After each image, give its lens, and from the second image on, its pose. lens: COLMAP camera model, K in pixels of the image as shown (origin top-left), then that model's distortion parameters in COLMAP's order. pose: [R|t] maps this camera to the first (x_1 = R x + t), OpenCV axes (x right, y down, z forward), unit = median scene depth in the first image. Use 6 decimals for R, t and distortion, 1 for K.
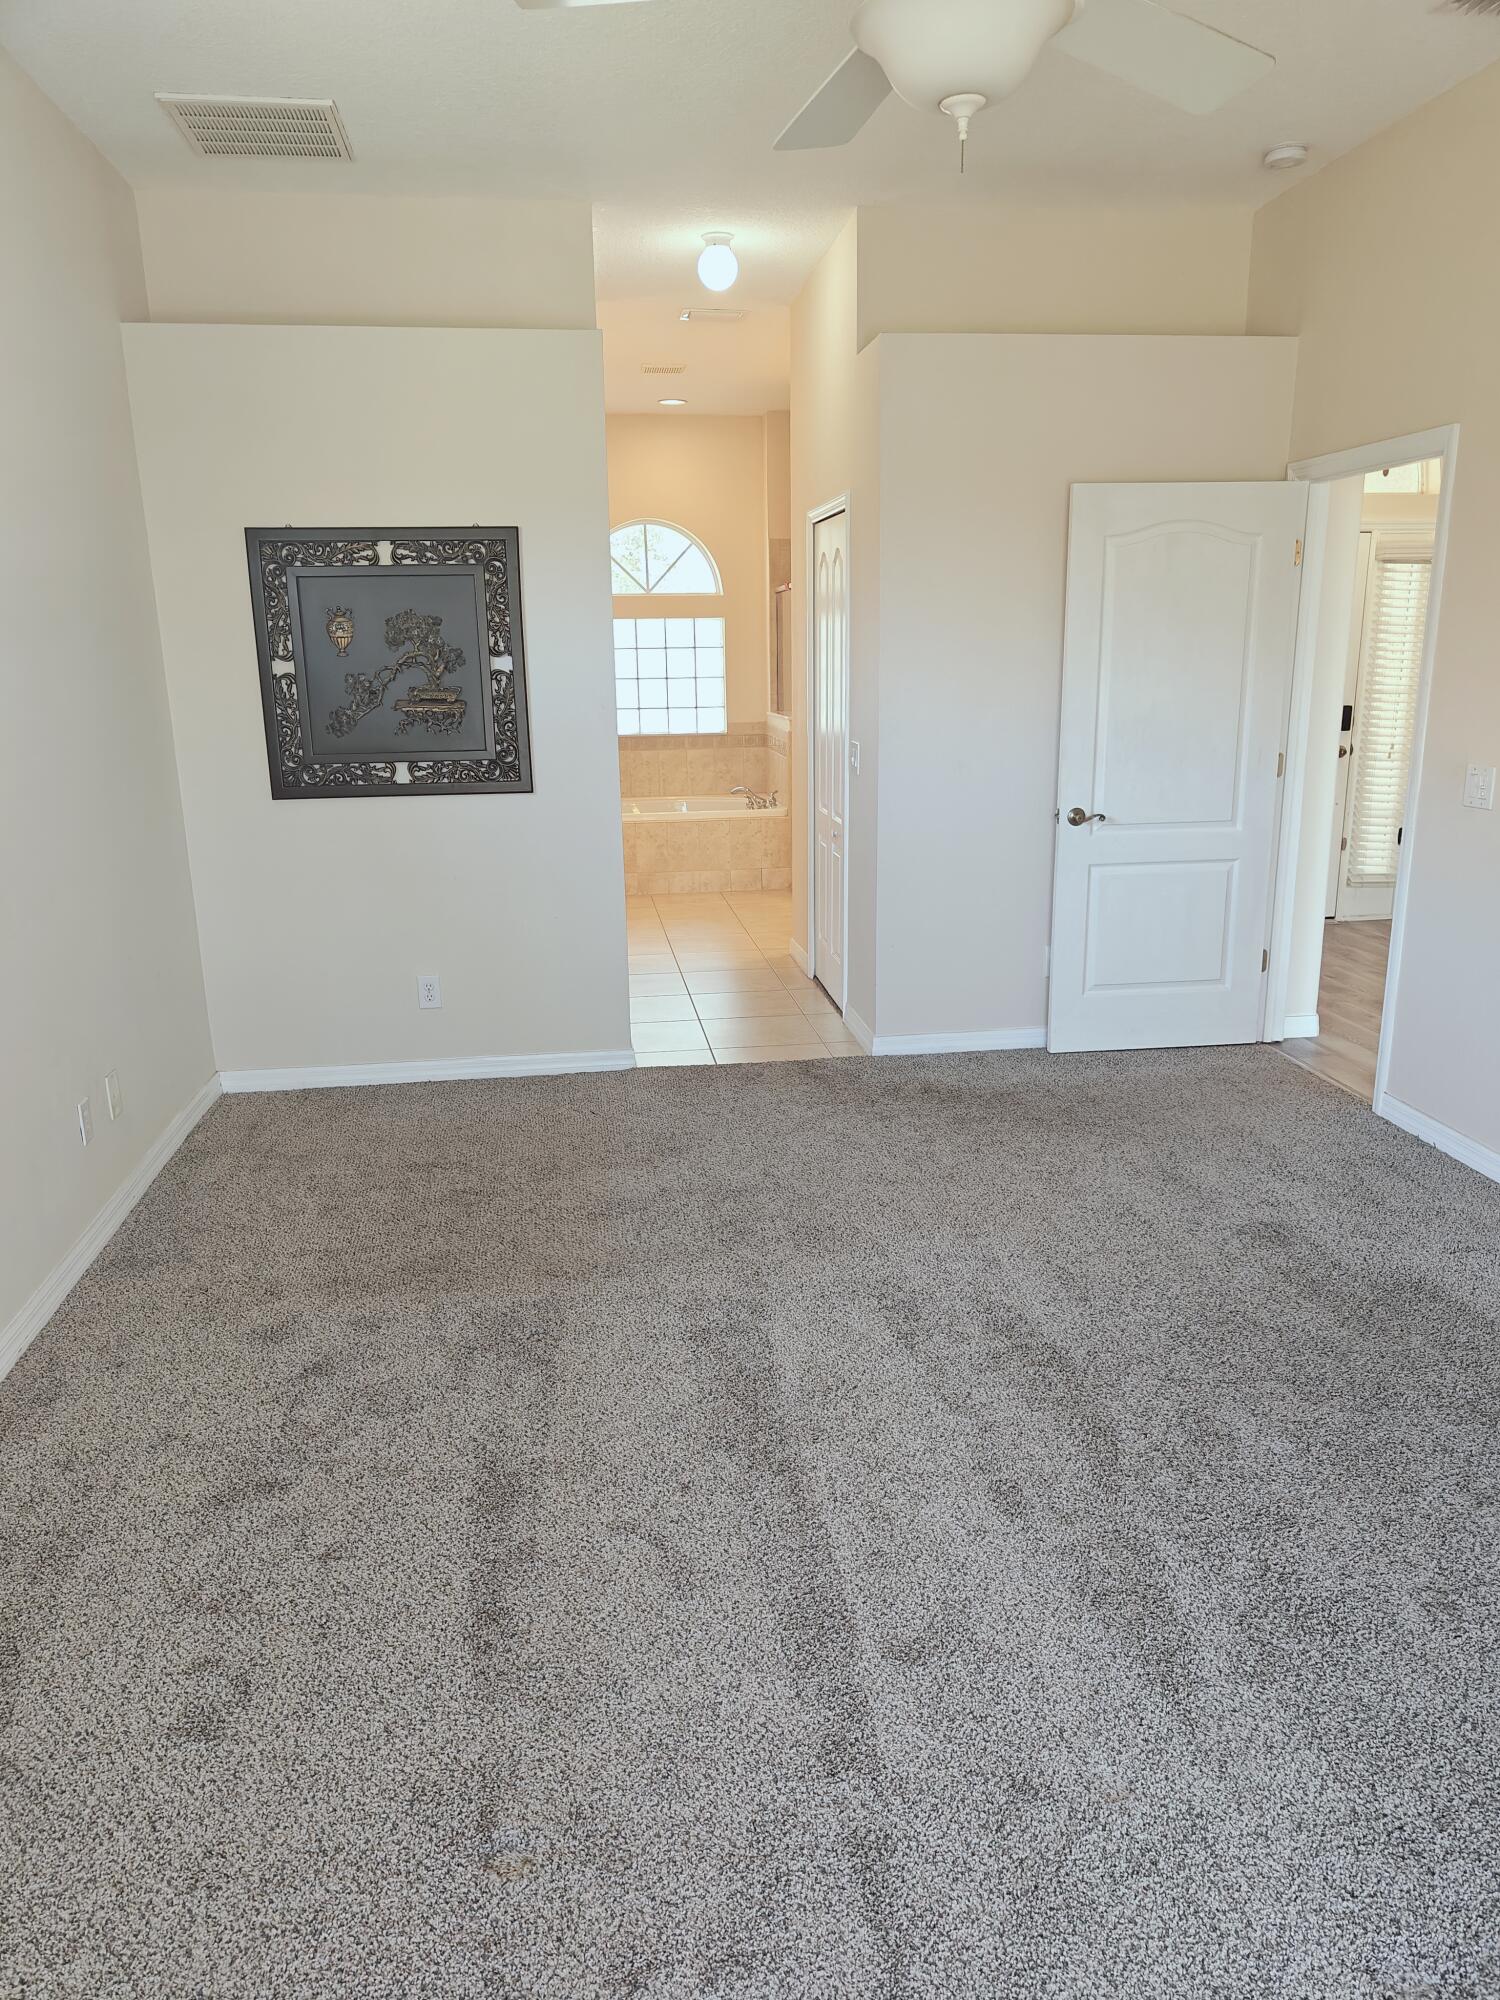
lens RADIAL K [[1392.0, 0, 750.7], [0, 1392.0, 1002.7], [0, 0, 1]] dist [-0.000631, -0.000351]
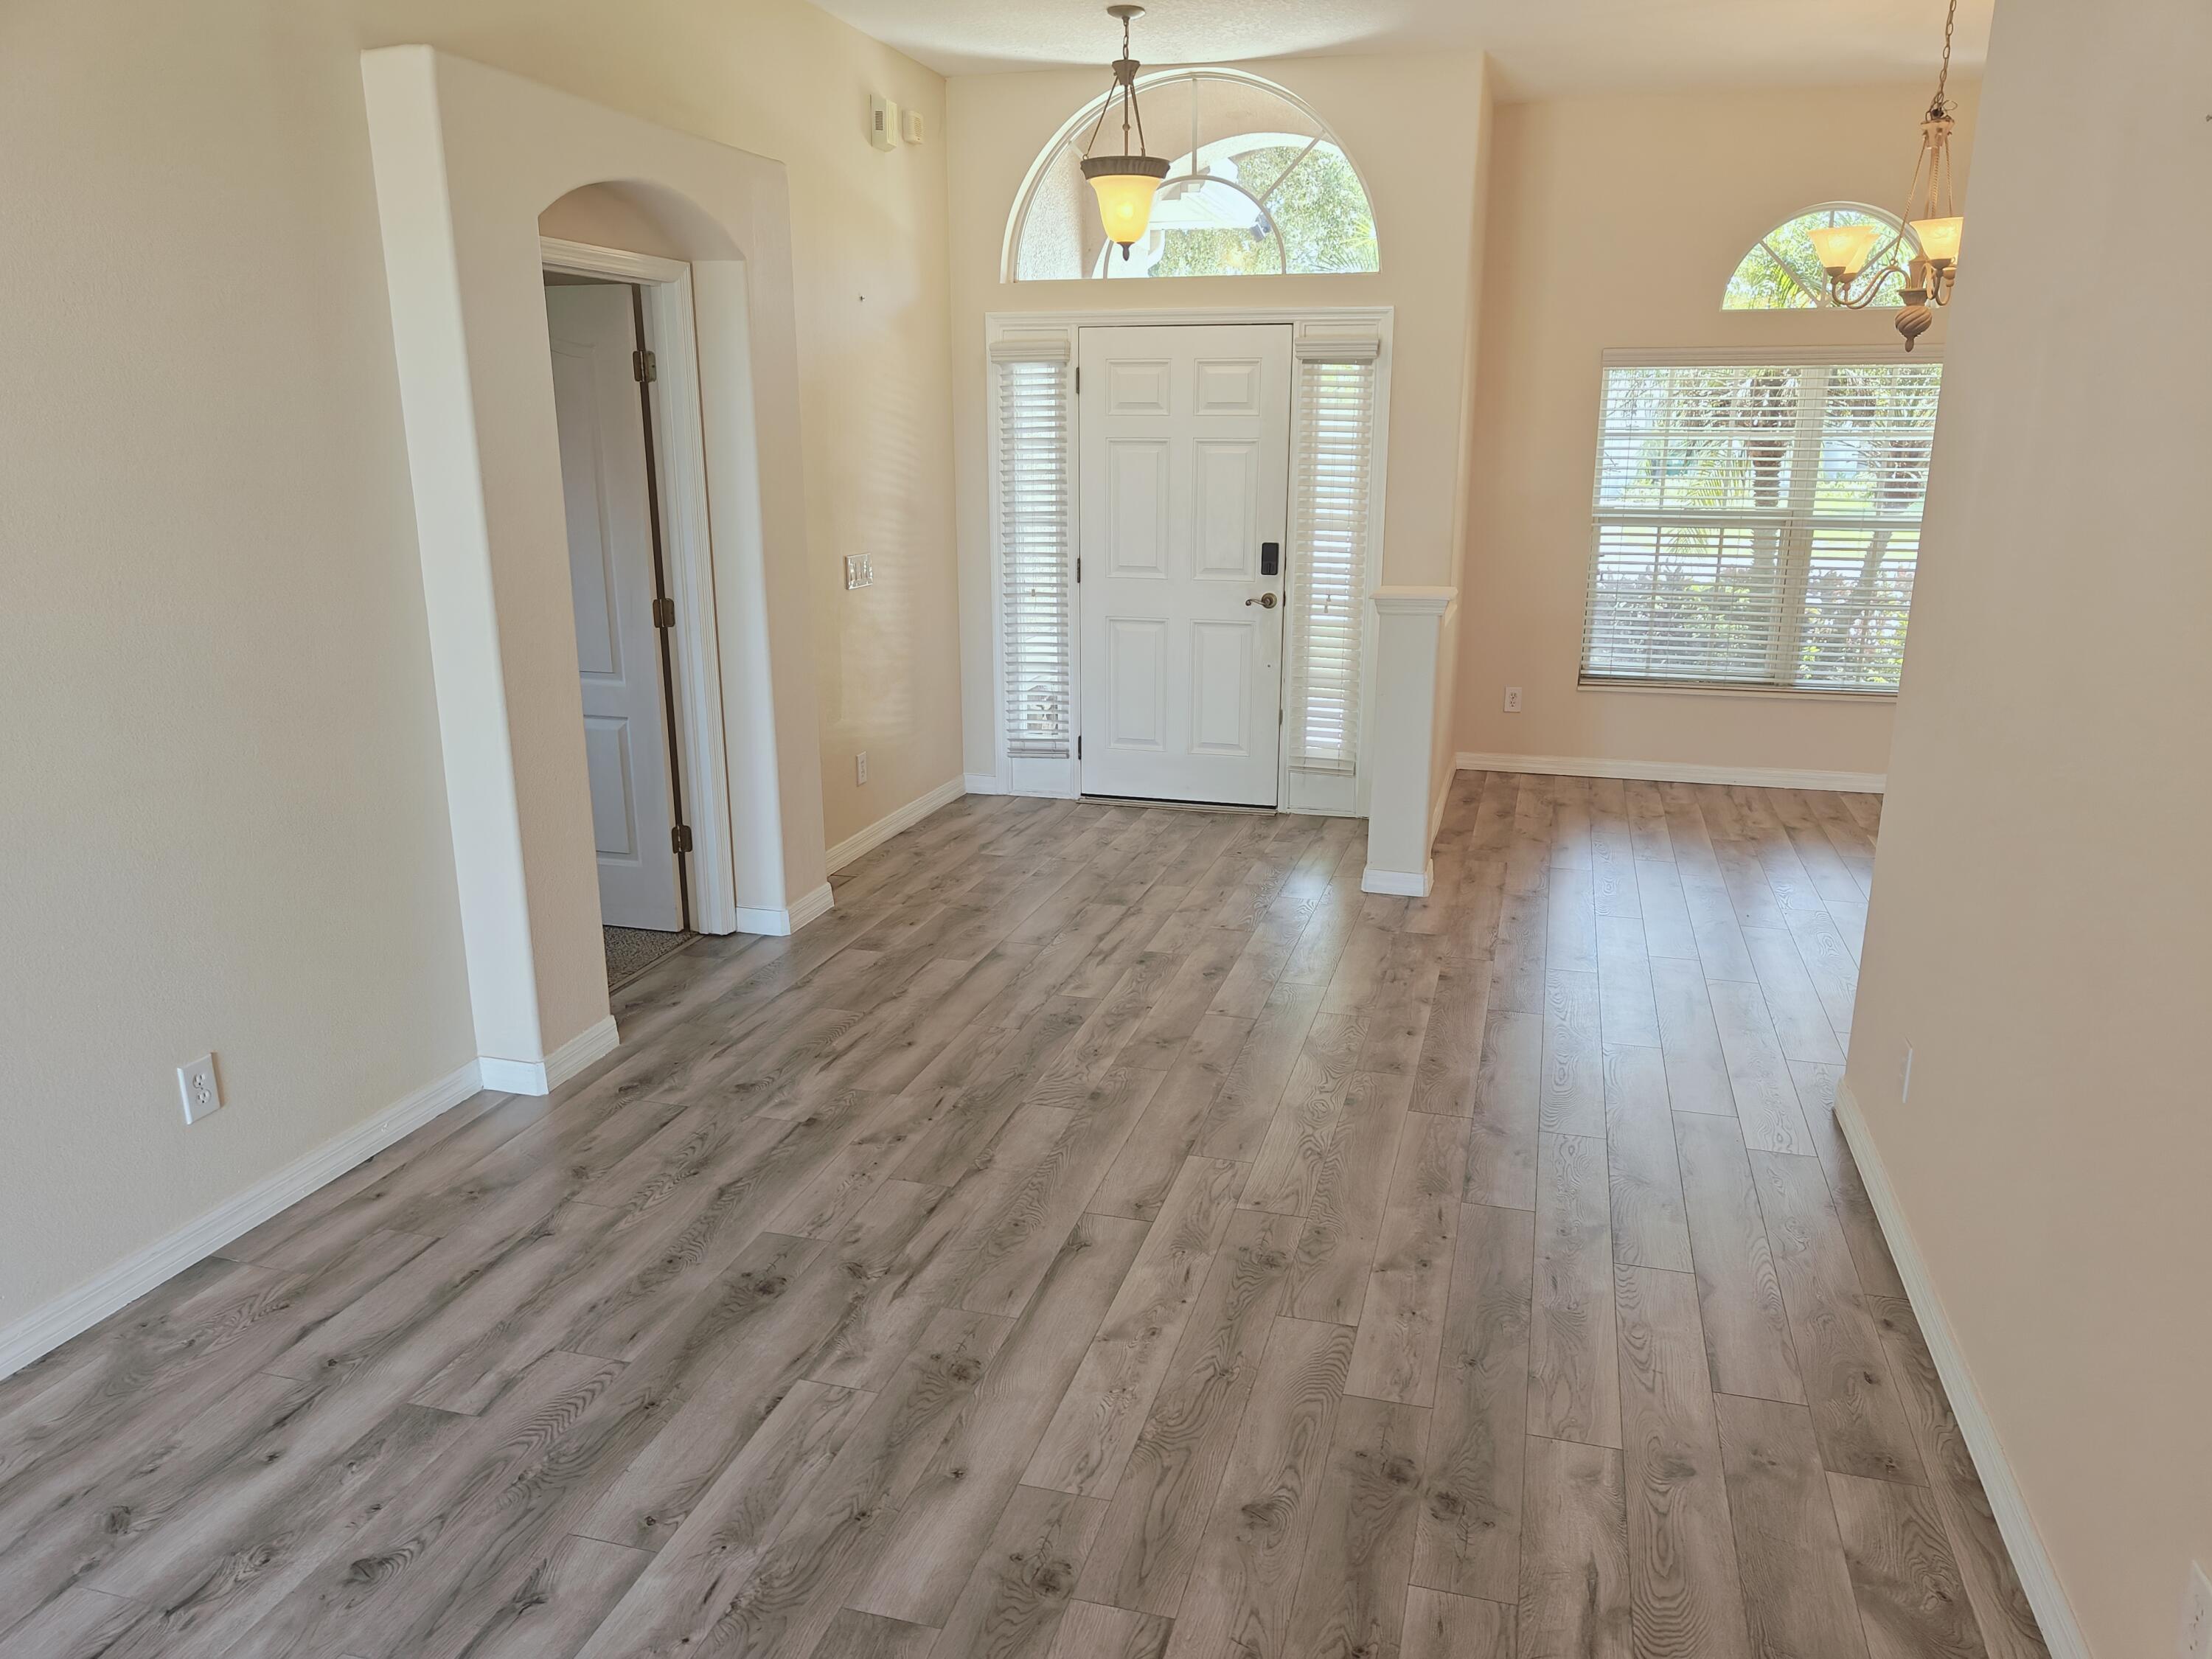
lens RADIAL K [[1539.6, 0, 1108.0], [0, 1539.6, 830.8], [0, 0, 1]] dist [-0.000631, -0.000351]
pose [[0.915374, 0.113830, -0.386178, 0.702005], [-0.111216, 0.993368, 0.029185, -0.065888], [0.386939, 0.016234, 0.921963, 0.157539]]
